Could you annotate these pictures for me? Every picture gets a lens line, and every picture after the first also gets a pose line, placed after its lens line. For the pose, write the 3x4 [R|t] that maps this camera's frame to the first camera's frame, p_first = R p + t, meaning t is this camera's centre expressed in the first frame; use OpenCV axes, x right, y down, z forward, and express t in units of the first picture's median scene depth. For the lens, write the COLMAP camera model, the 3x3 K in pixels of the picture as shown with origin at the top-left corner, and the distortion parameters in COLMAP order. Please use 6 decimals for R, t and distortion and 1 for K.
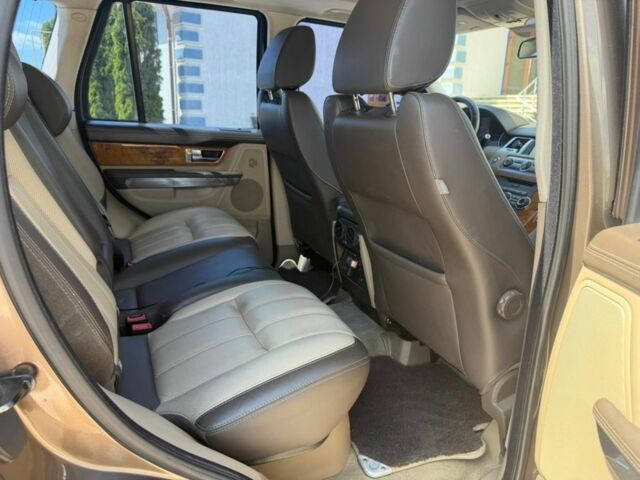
lens RADIAL K [[456.3, 0, 320.0], [0, 456.3, 240.0], [0, 0, 1]] dist [0.034982, -0.046290]
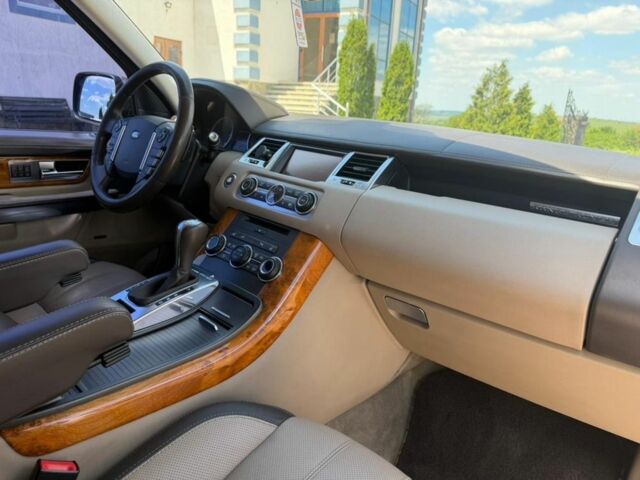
lens RADIAL K [[456.3, 0, 320.0], [0, 456.3, 240.0], [0, 0, 1]] dist [0.034982, -0.046290]
pose [[0.922960, -0.085387, 0.375305, 0.265383], [0.073878, 0.996252, 0.044980, -0.117001], [-0.377740, -0.013788, 0.925809, 0.439099]]
